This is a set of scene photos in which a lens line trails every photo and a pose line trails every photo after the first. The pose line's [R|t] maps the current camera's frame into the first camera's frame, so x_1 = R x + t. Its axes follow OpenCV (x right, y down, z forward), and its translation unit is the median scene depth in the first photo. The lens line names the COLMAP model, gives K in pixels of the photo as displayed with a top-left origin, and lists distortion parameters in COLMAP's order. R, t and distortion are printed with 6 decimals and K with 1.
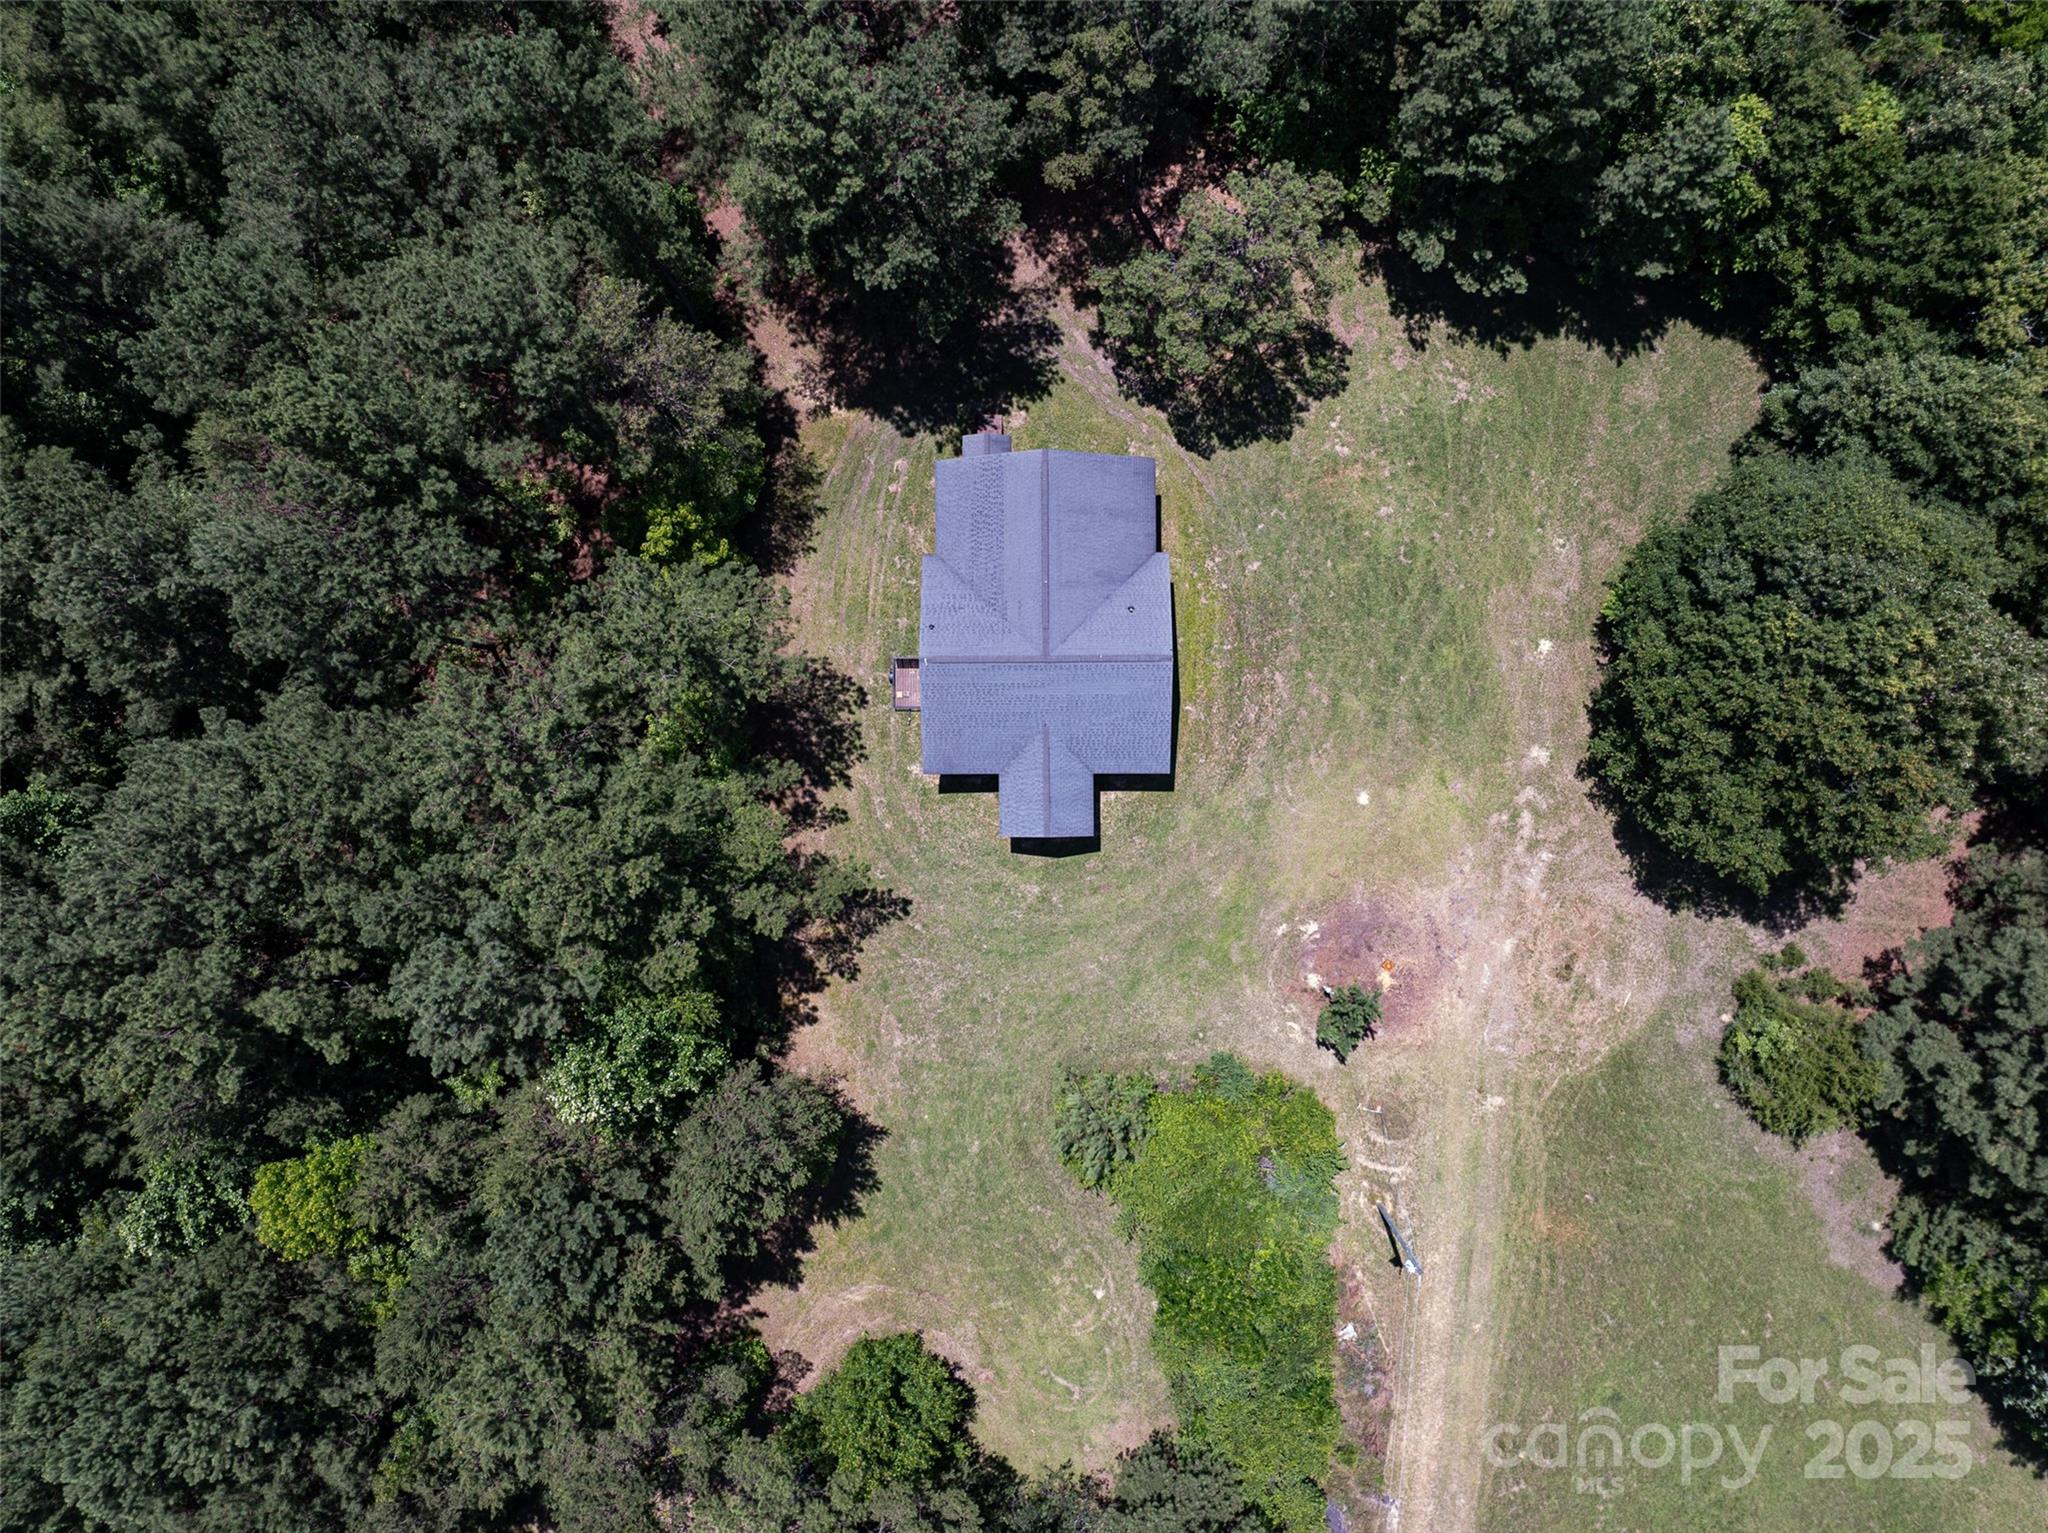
lens RADIAL K [[1432.0, 0, 1024.0], [0, 1432.0, 766.5], [0, 0, 1]] dist [-0.043124, 0.009539]
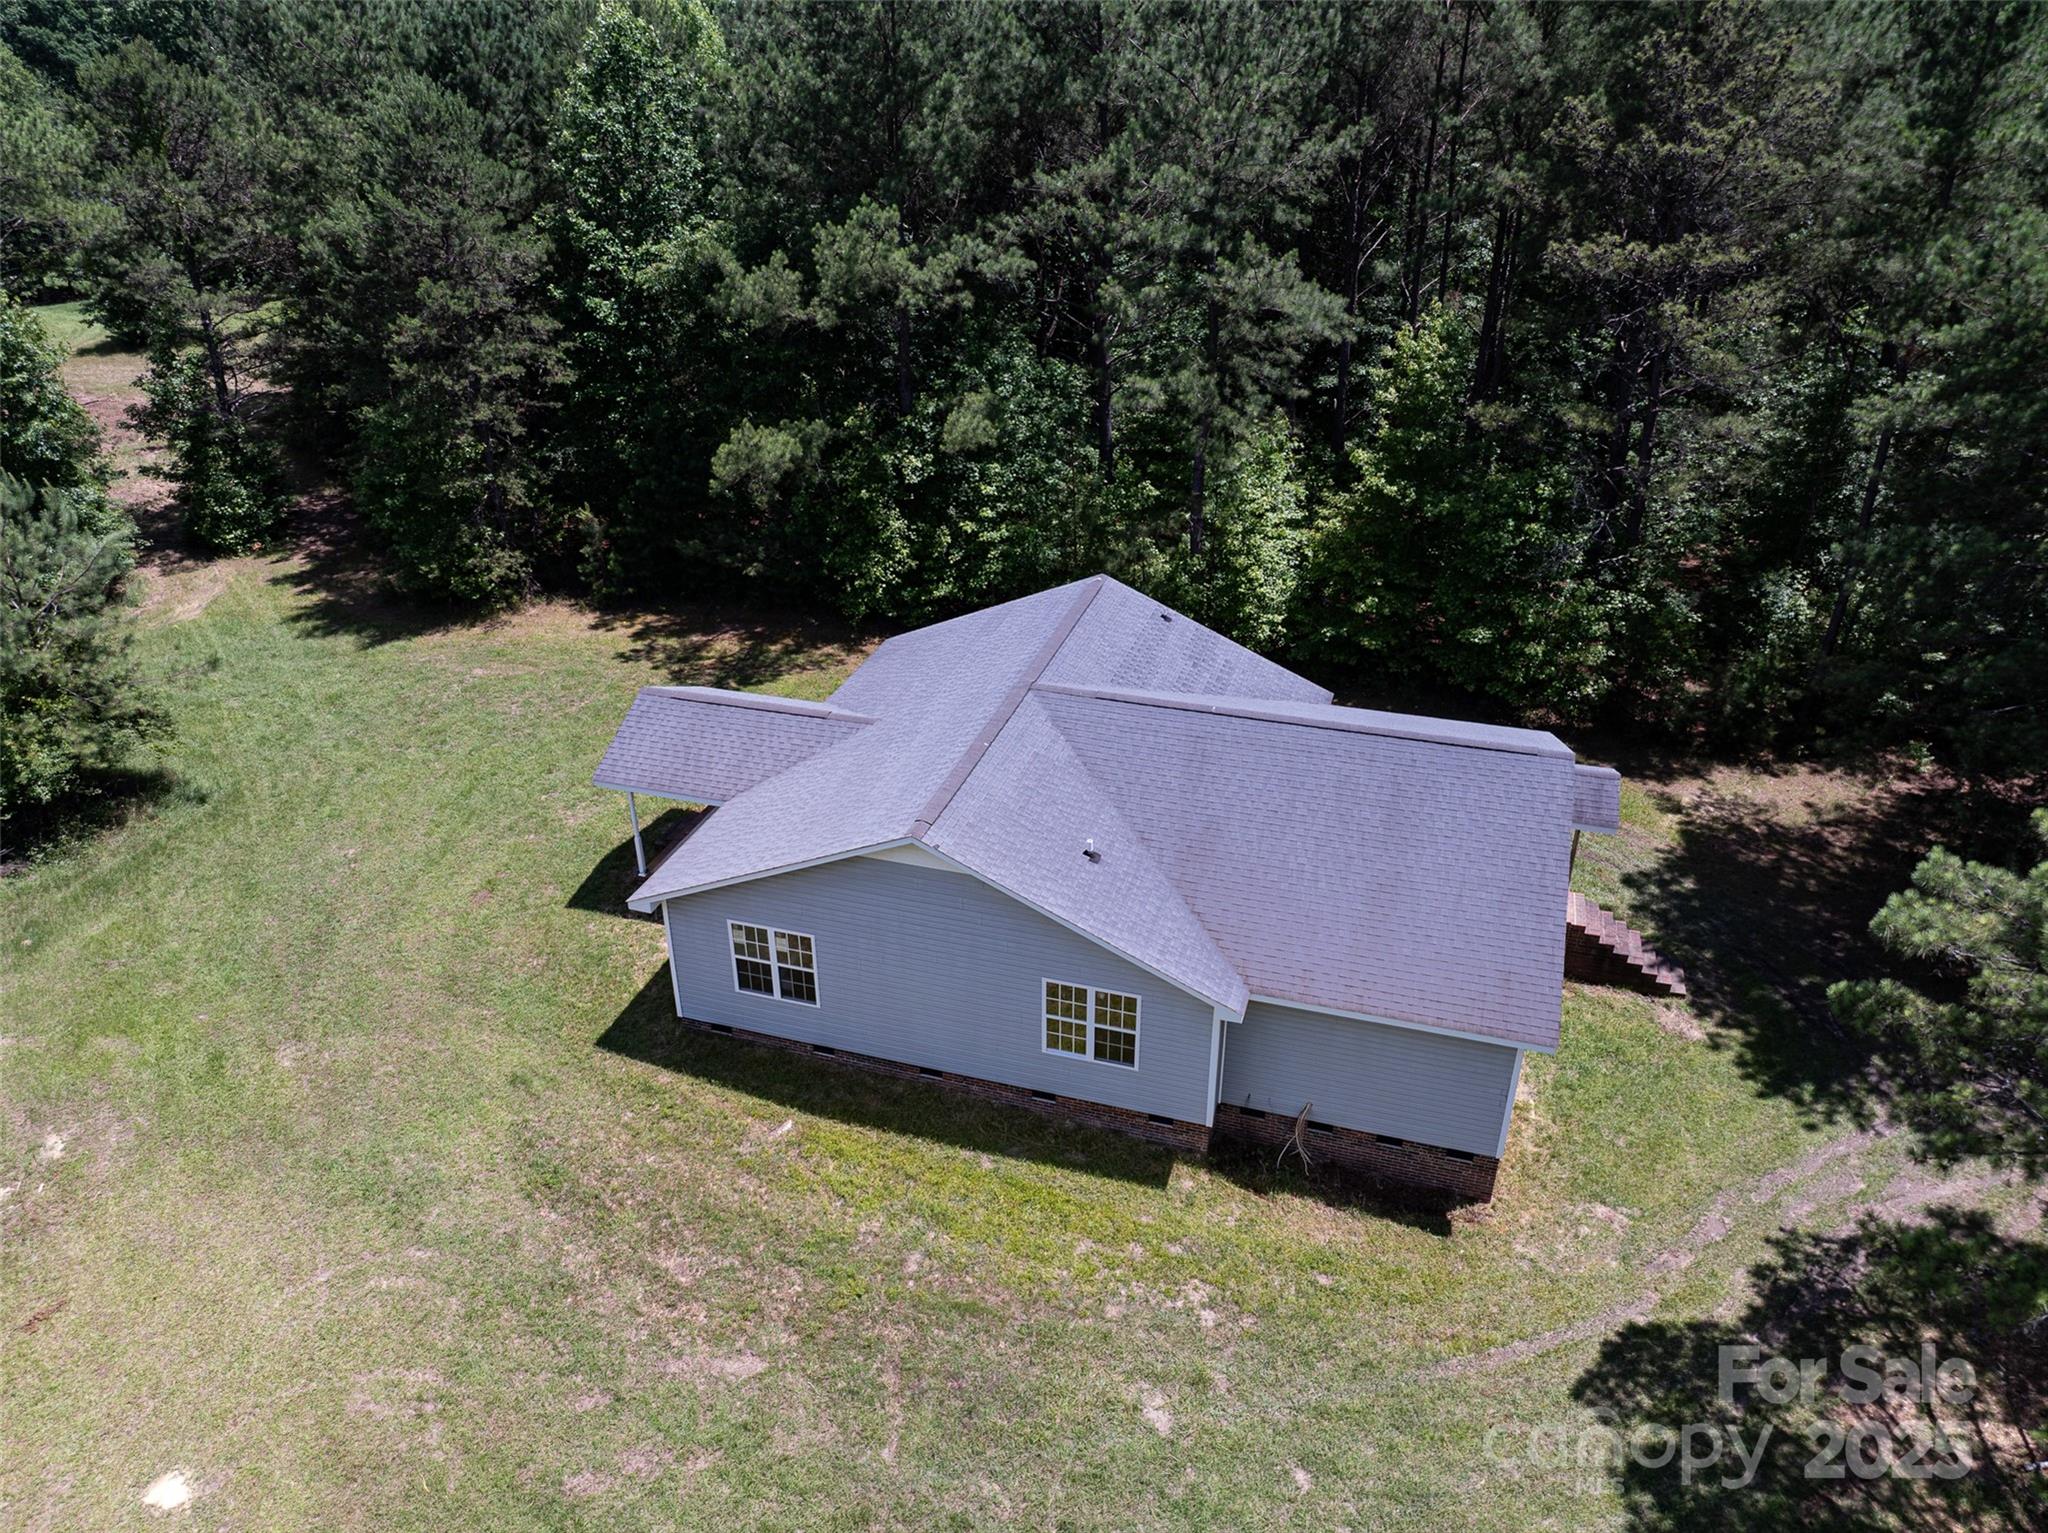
lens RADIAL K [[1432.0, 0, 1024.0], [0, 1432.0, 766.5], [0, 0, 1]] dist [-0.043124, 0.009539]
pose [[-0.300332, 0.480771, -0.823808, 0.331389], [-0.952917, -0.113352, 0.281249, -0.177595], [0.041837, 0.869489, 0.492178, 0.757734]]
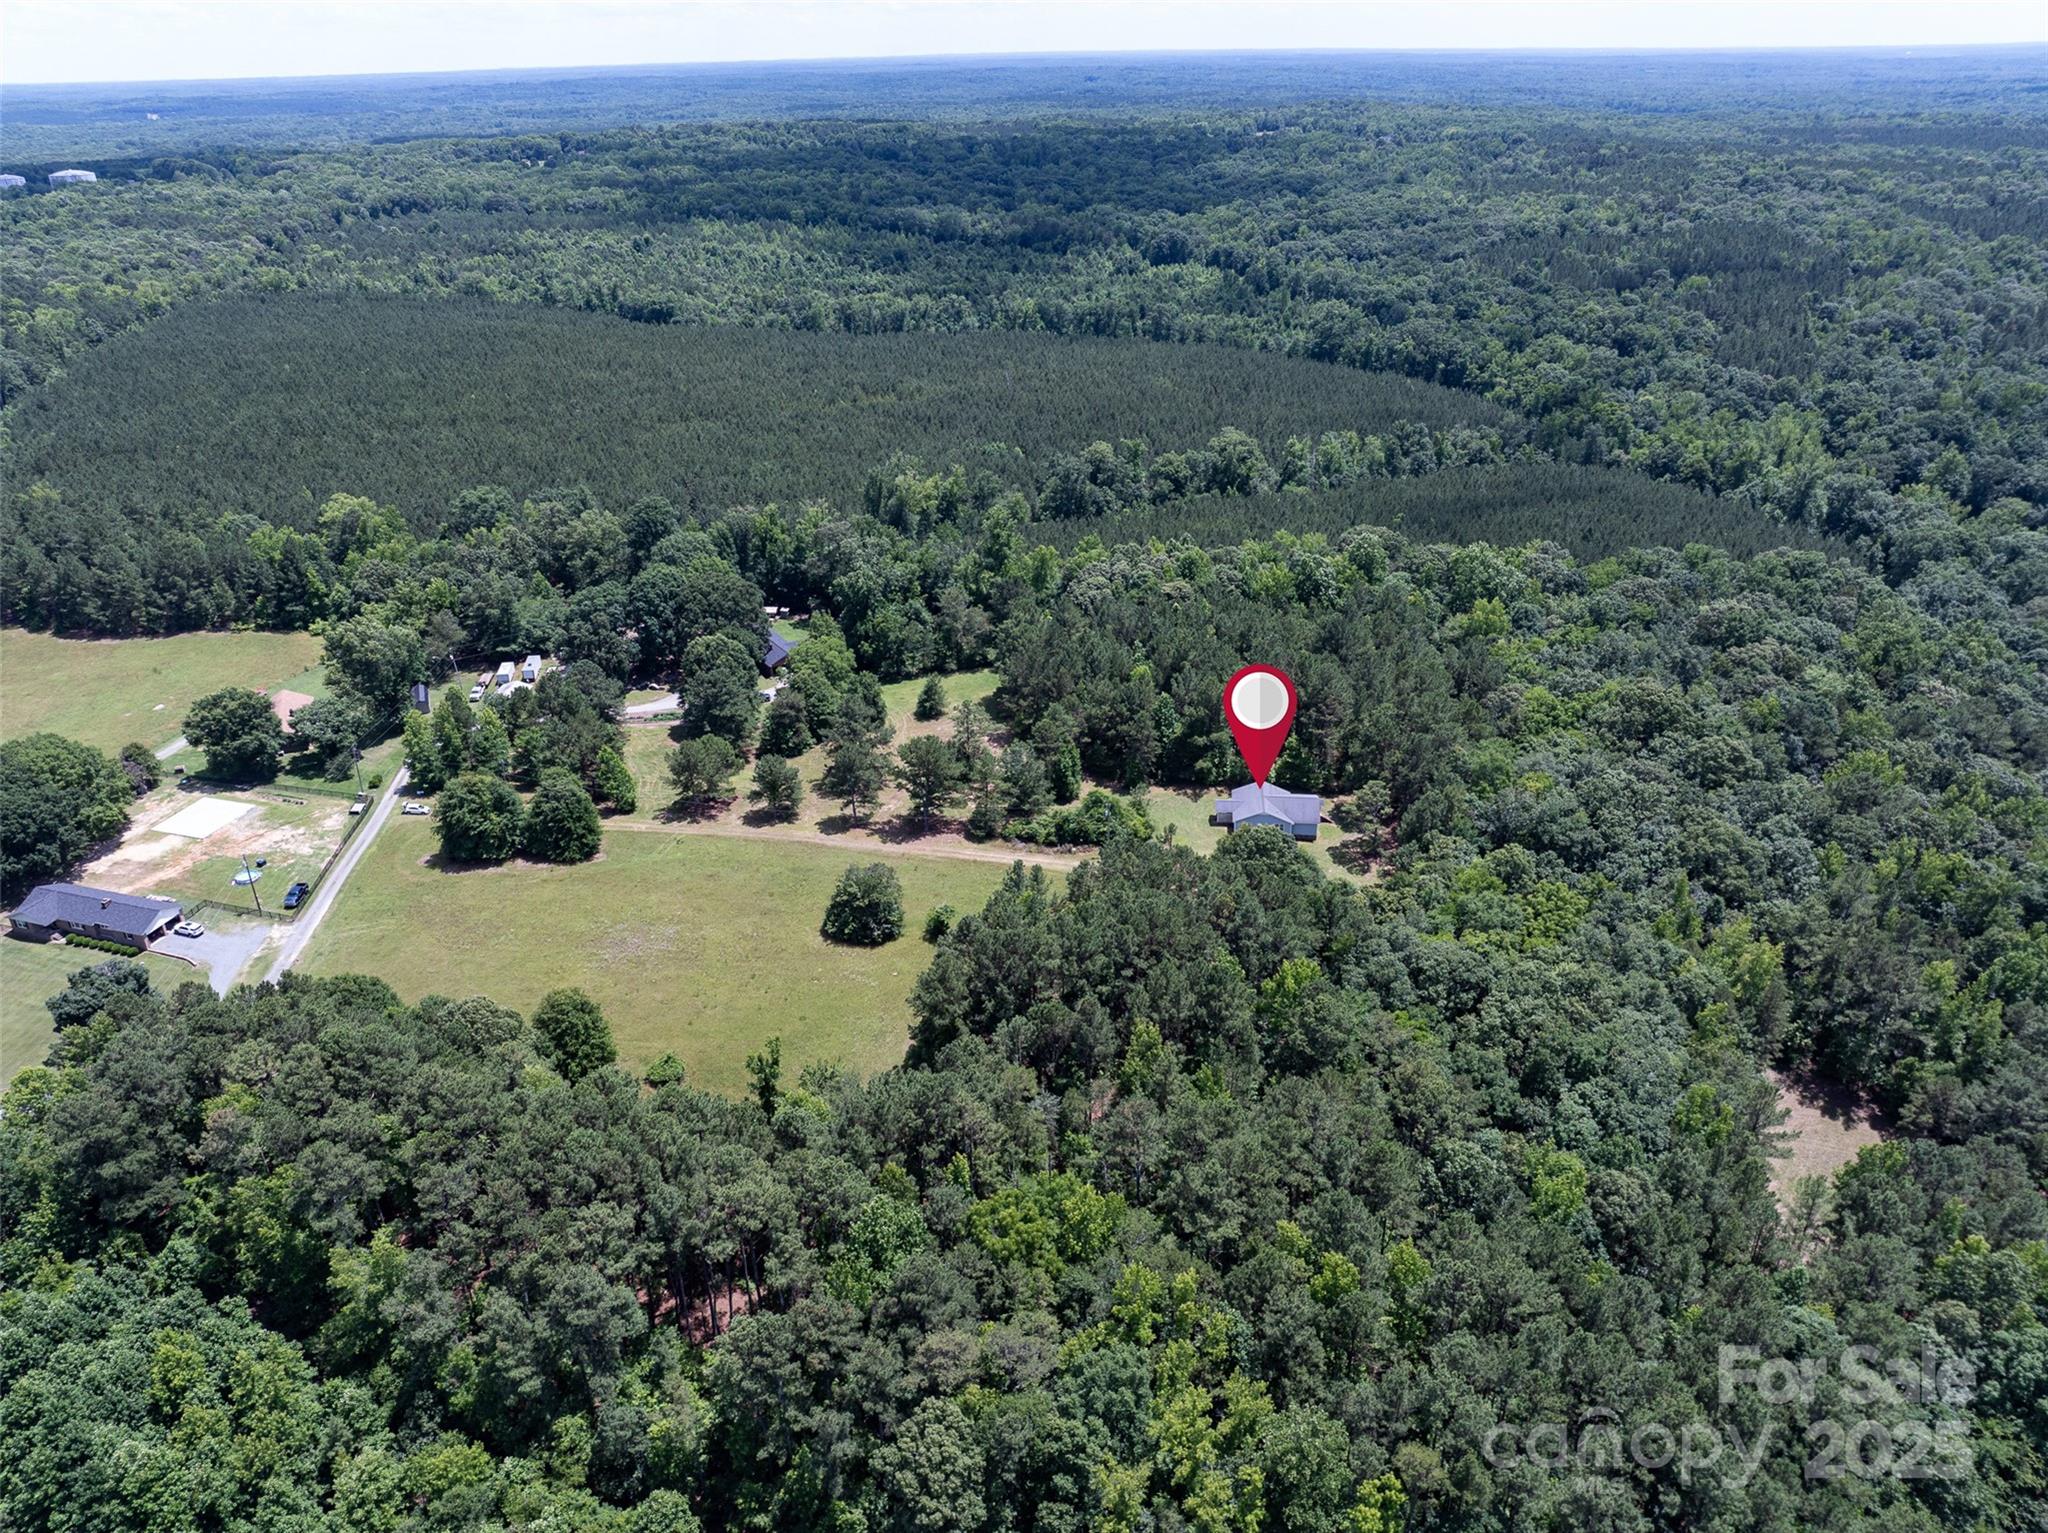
lens RADIAL K [[1400.4, 0, 1060.1], [0, 1400.4, 768.2], [0, 0, 1]] dist [-0.046775, -0.000864]
pose [[-0.089906, 0.487956, -0.868226, 3.021512], [-0.994877, -0.003535, 0.101035, 0.082417], [0.046231, 0.872861, 0.485773, -0.843614]]
